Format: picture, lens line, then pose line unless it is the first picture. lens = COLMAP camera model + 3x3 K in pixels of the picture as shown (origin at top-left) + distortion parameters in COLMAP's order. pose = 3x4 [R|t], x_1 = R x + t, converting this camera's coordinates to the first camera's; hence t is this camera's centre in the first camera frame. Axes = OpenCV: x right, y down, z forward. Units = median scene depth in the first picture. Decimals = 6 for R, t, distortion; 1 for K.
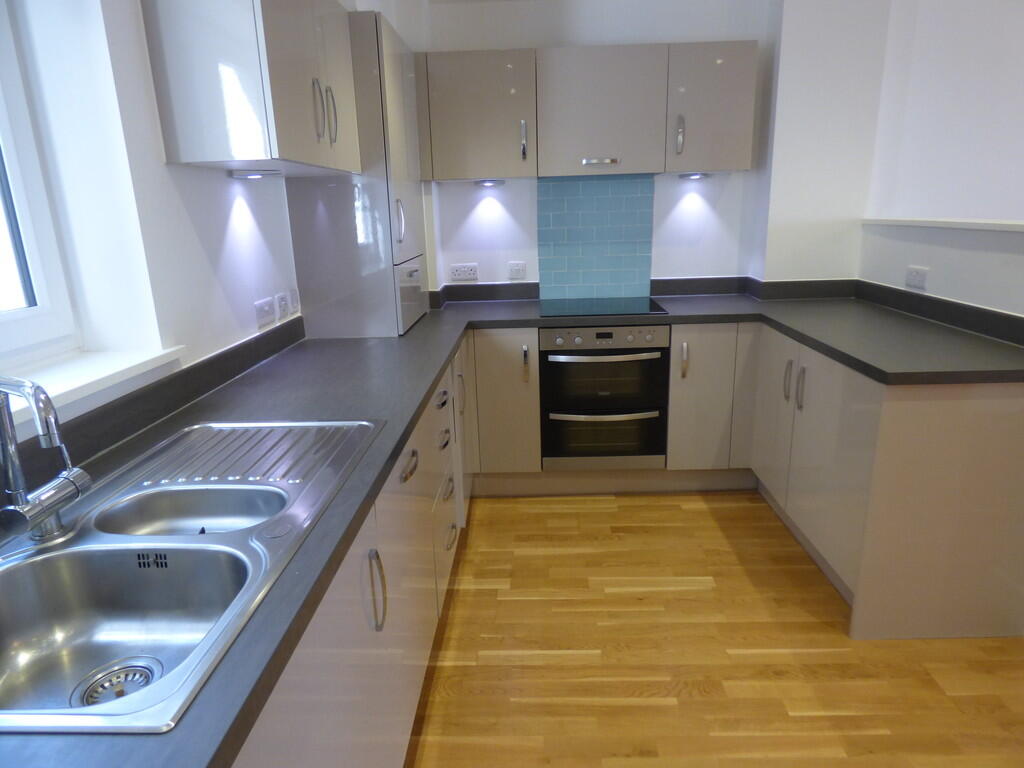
lens RADIAL K [[618.7, 0, 512.8], [0, 618.7, 384.6], [0, 0, 1]] dist [-0.032487, 0.001932]
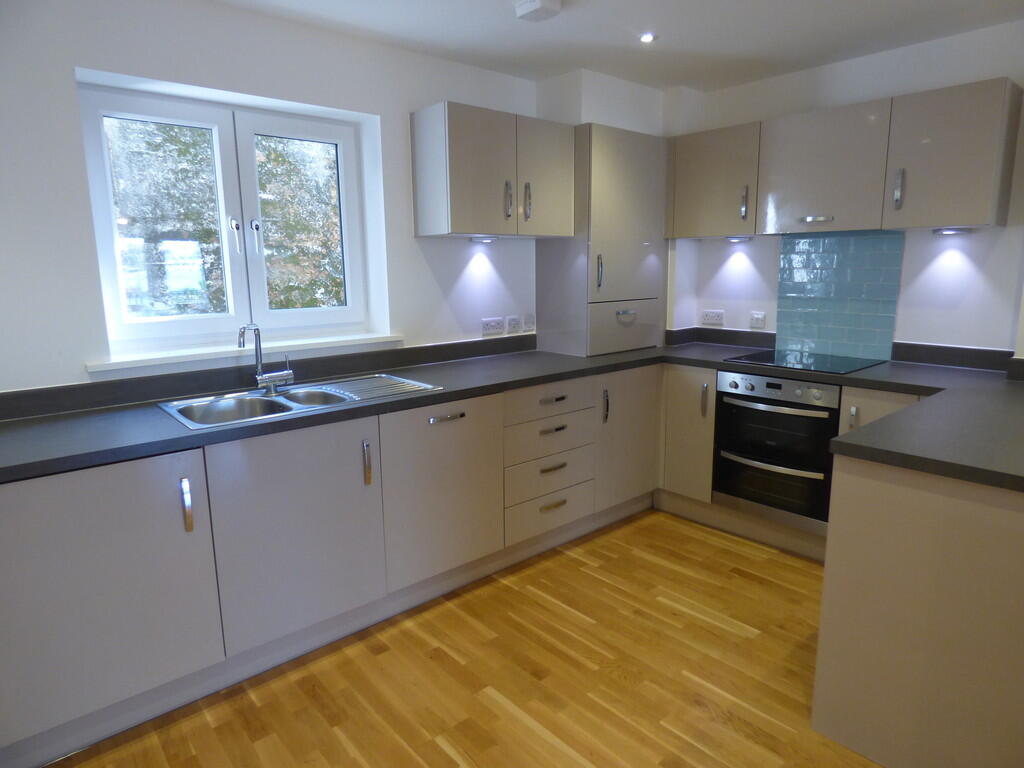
lens RADIAL K [[618.7, 0, 509.1], [0, 618.7, 381.7], [0, 0, 1]] dist [-0.032487, 0.001932]
pose [[0.684123, 0.155895, -0.712511, 0.573144], [-0.207364, 0.978150, 0.014913, -0.010491], [0.699268, 0.137547, 0.701502, -0.027654]]
